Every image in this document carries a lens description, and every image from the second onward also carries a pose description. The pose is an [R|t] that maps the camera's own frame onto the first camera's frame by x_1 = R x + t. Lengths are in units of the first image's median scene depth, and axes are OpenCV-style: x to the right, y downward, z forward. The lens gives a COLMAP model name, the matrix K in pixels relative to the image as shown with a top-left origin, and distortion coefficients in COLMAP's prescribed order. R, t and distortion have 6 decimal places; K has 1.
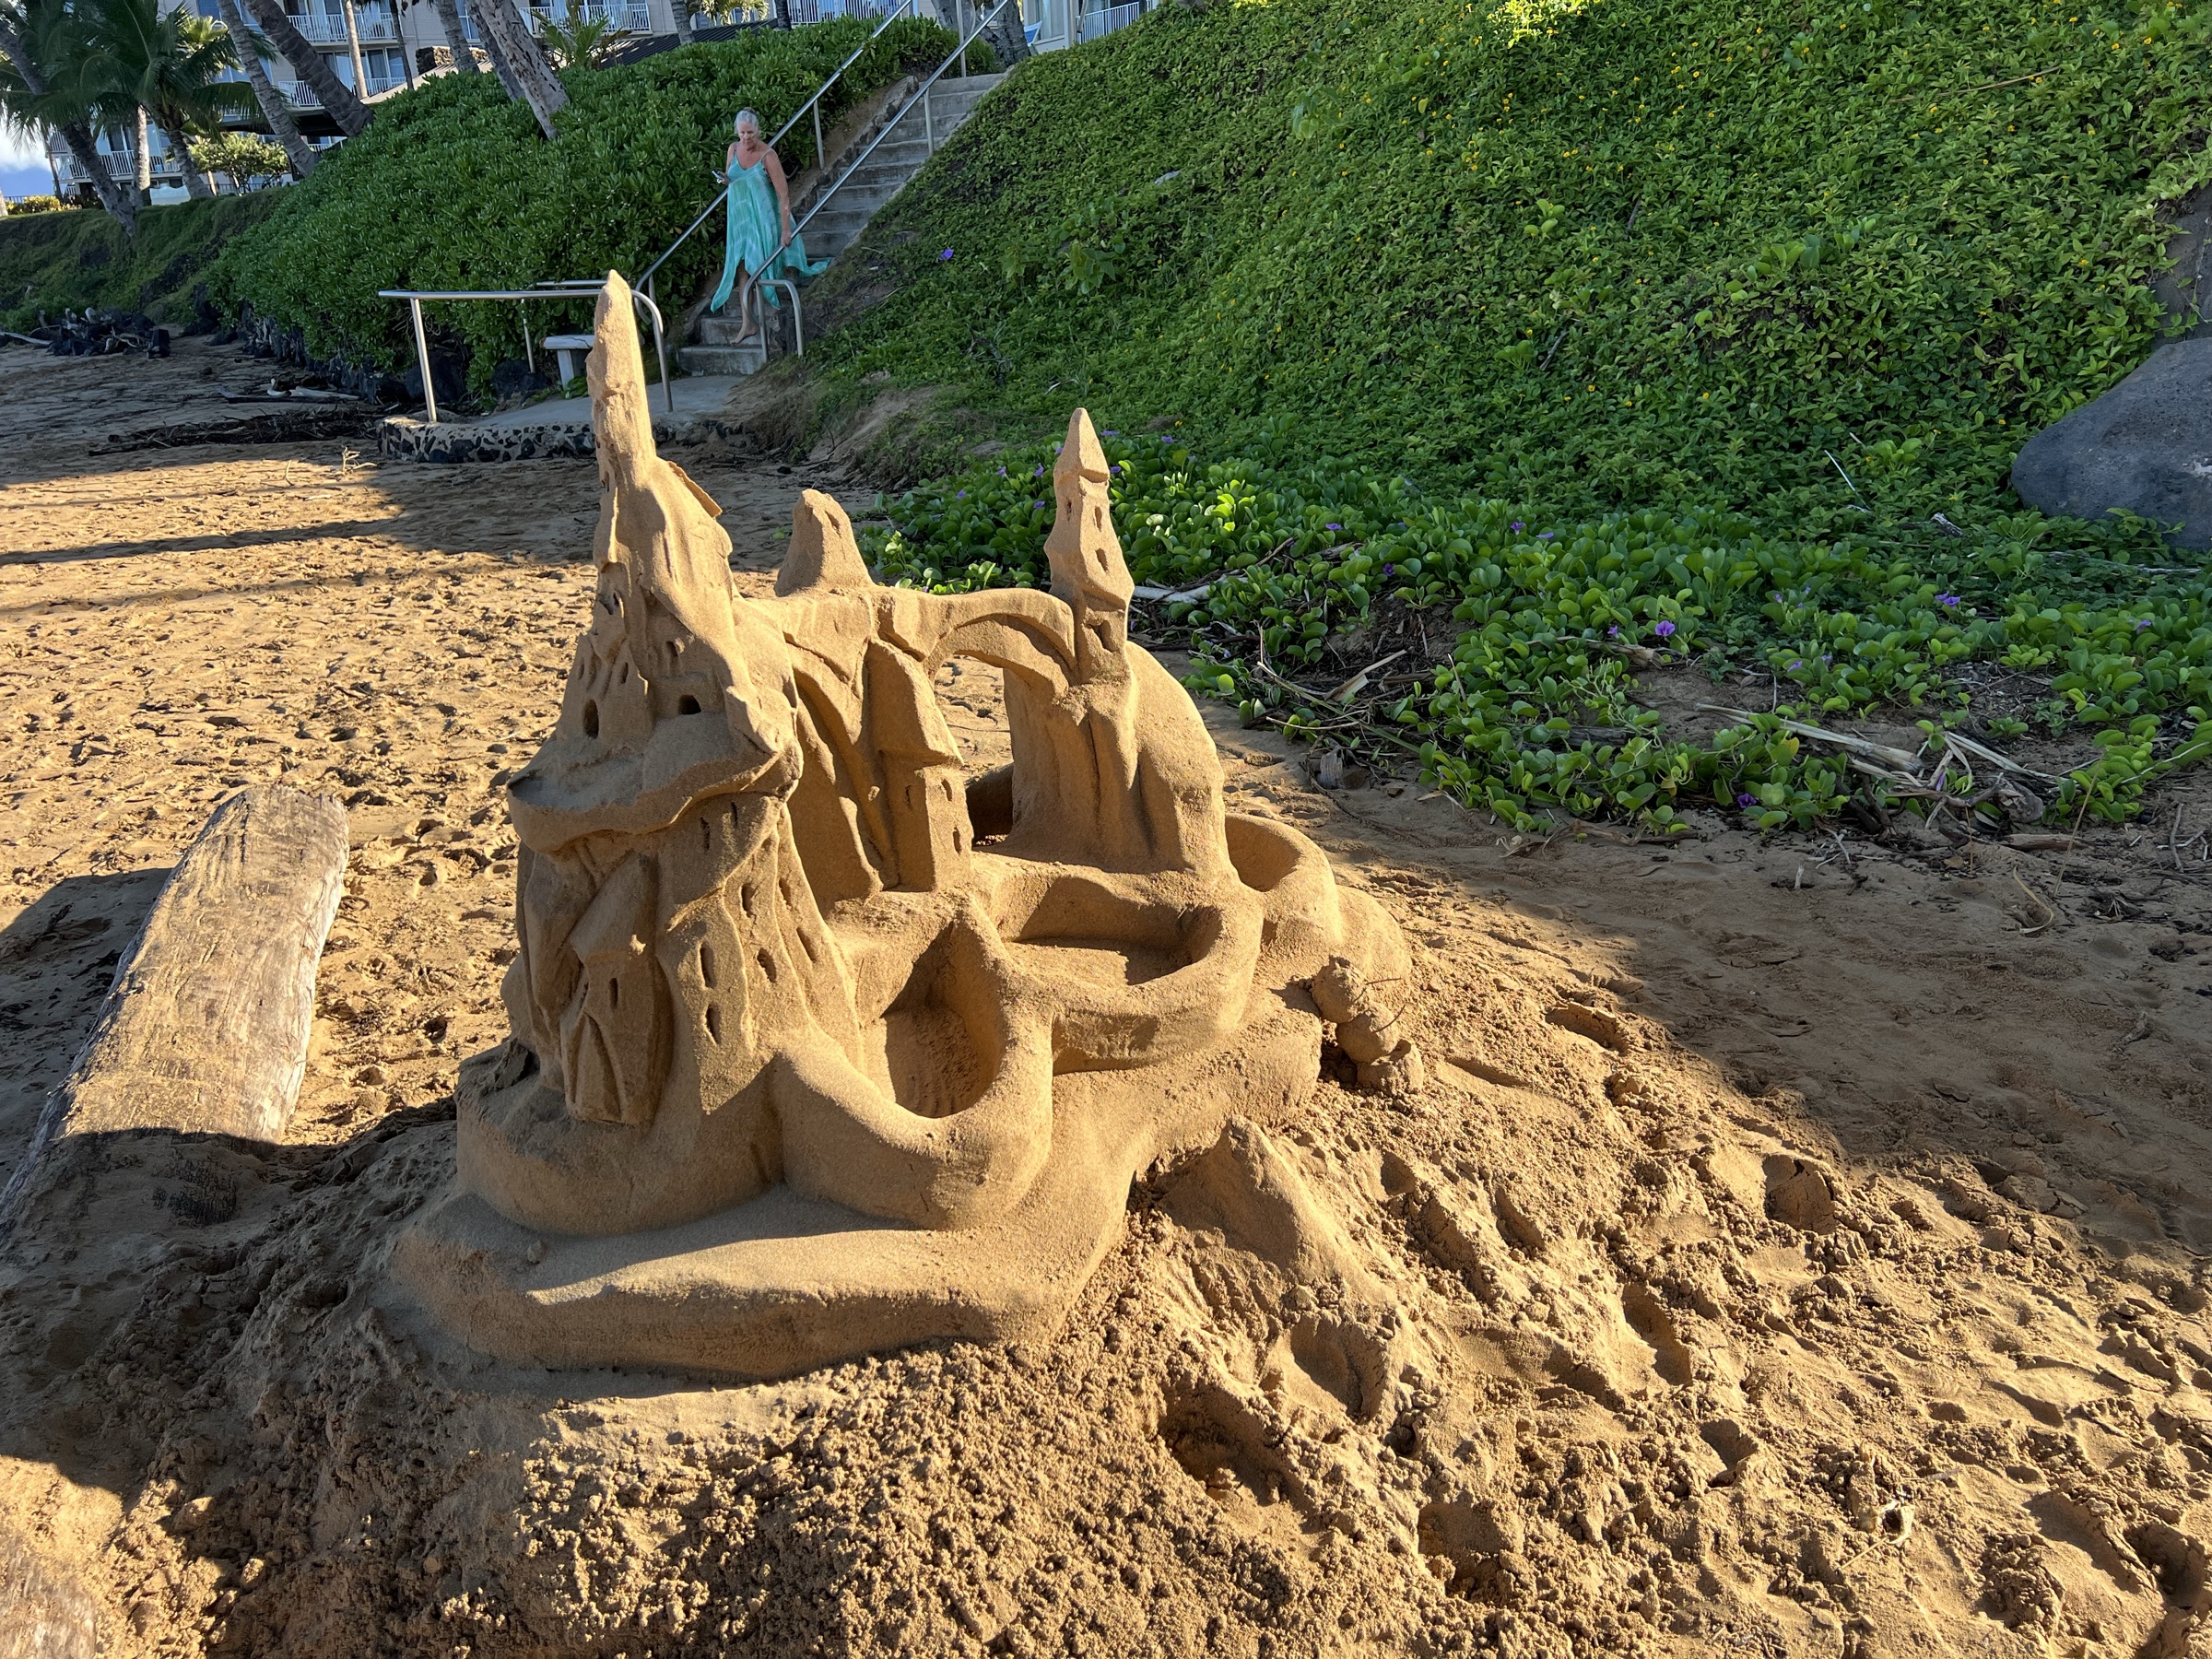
lens RADIAL K [[1673.8, 0, 1109.2], [0, 1673.8, 851.5], [0, 0, 1]] dist [0.019766, -0.023375]
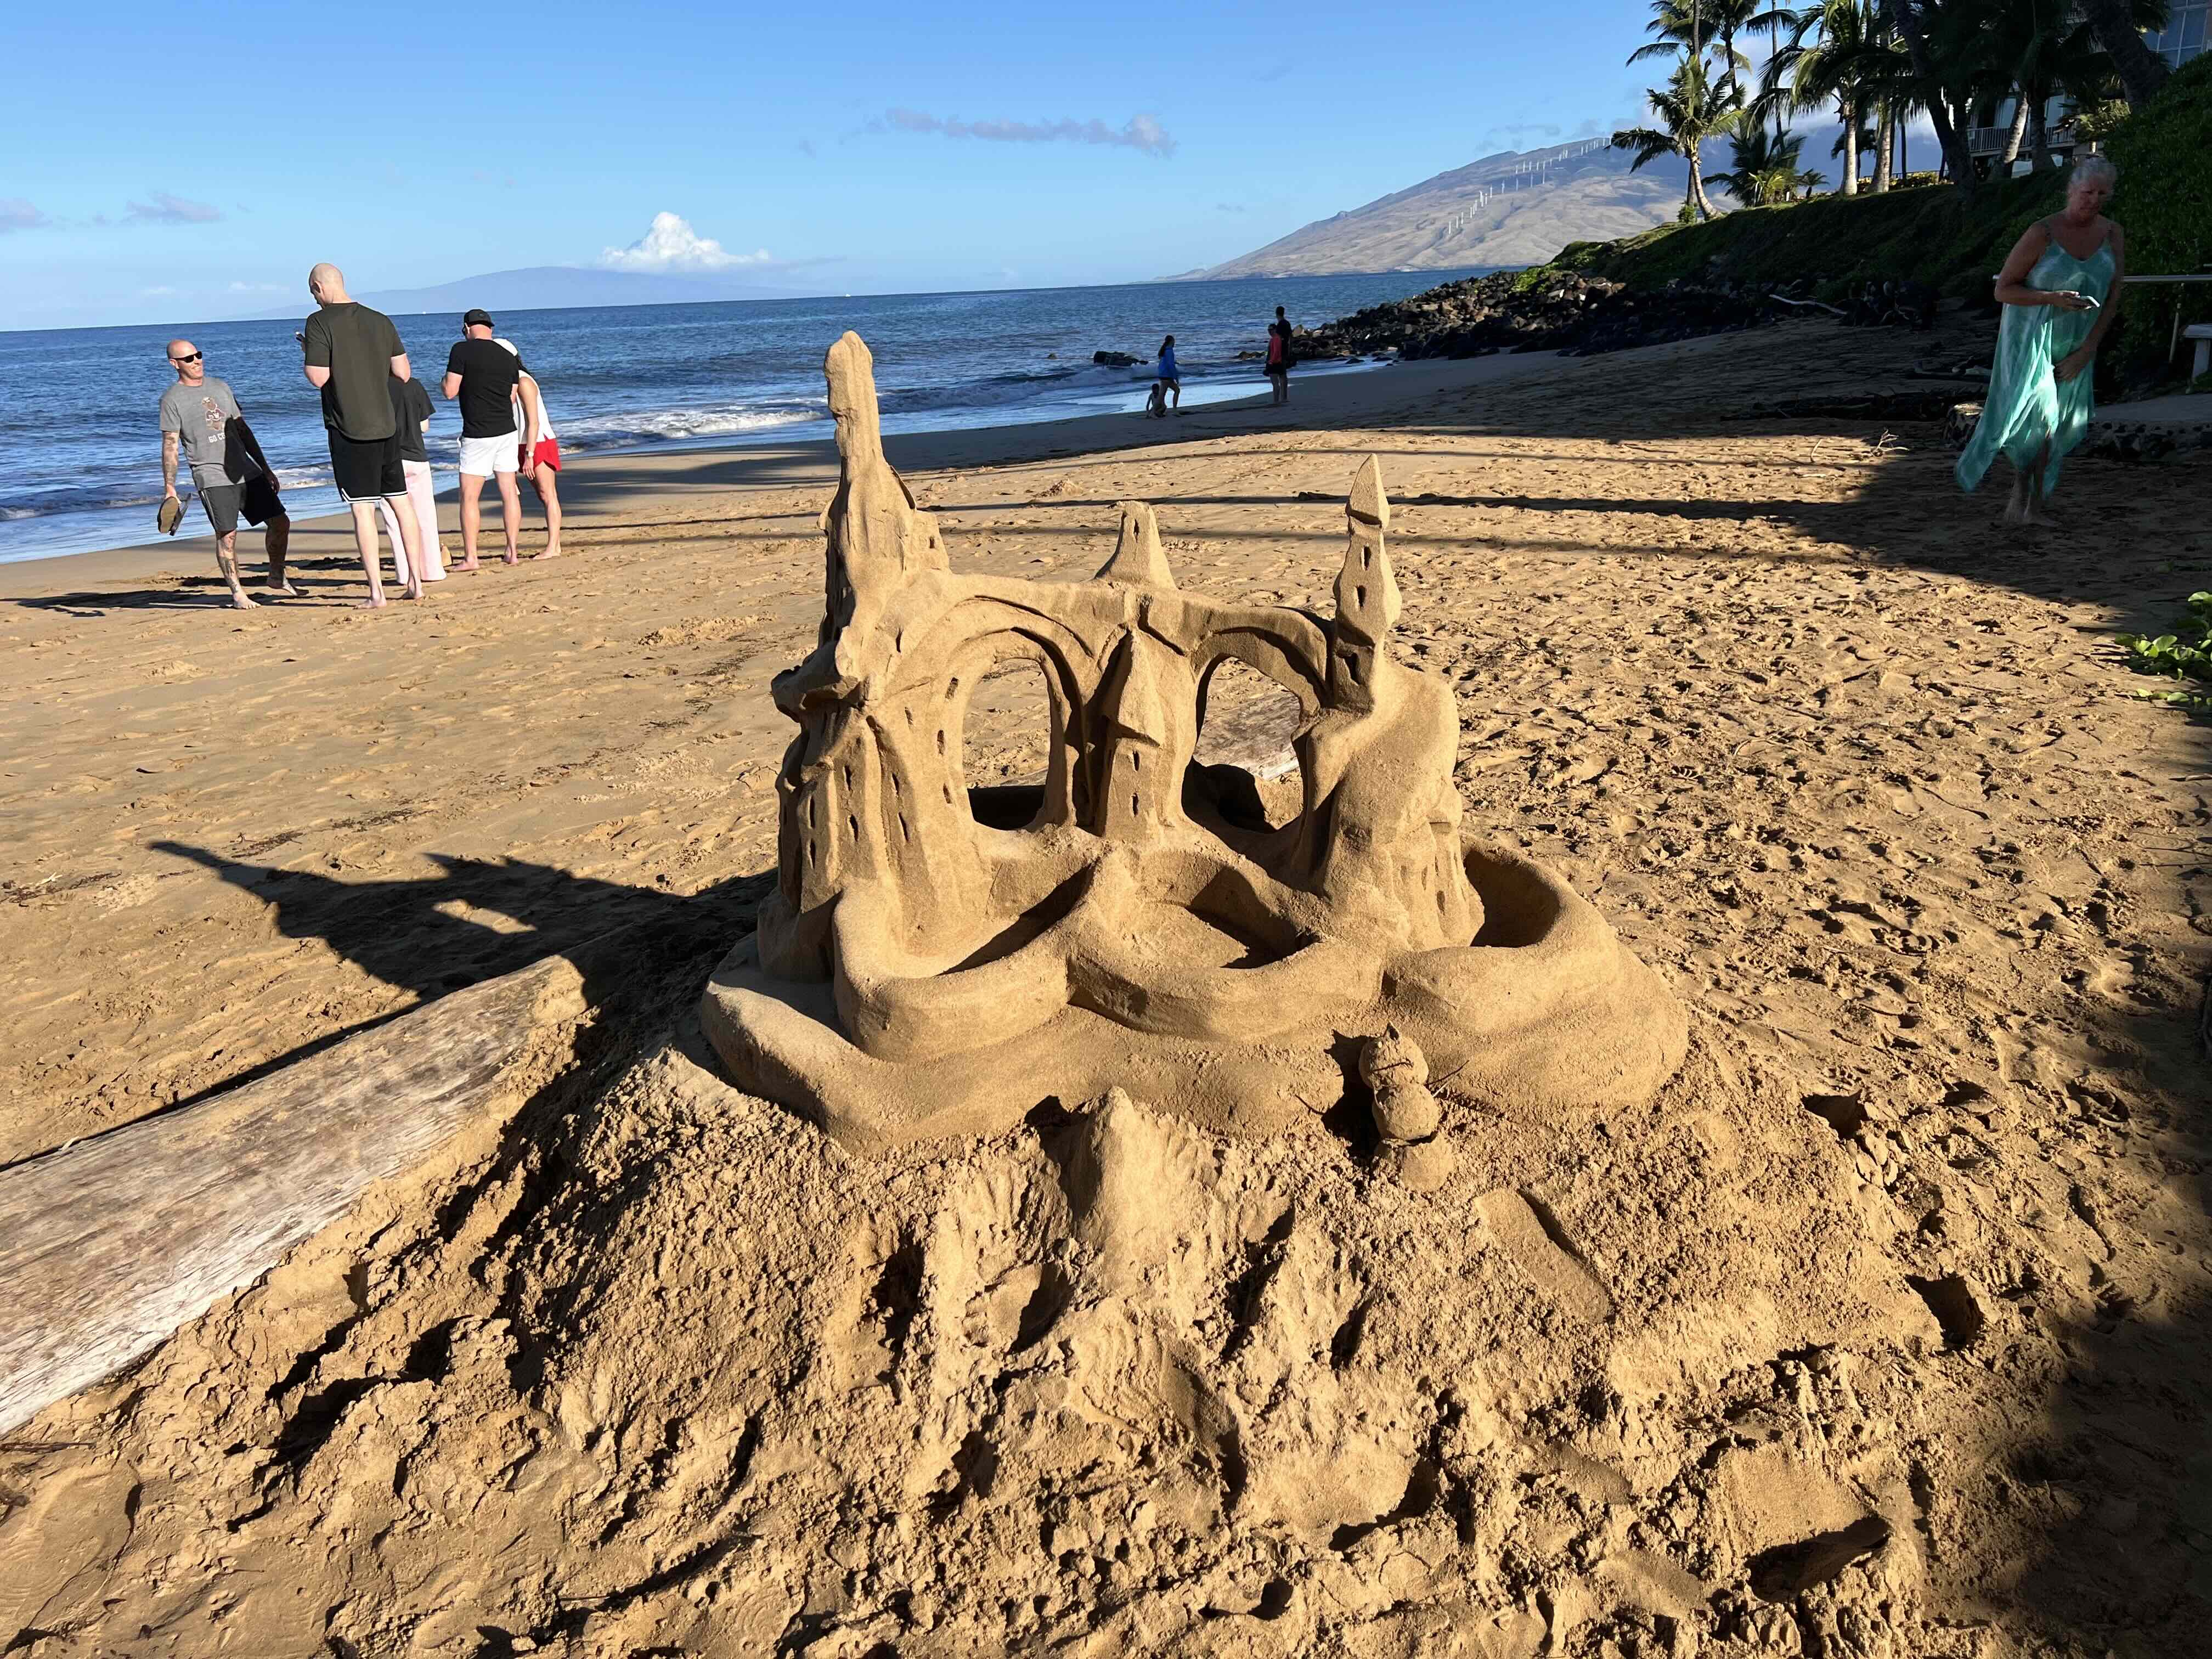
lens RADIAL K [[1673.8, 0, 1104.0], [0, 1673.8, 832.5], [0, 0, 1]] dist [0.019766, -0.023375]
pose [[0.547118, 0.267036, -0.793318, 0.868611], [-0.260812, 0.954952, 0.141572, -0.153854], [0.795386, 0.129451, 0.592118, 0.287975]]
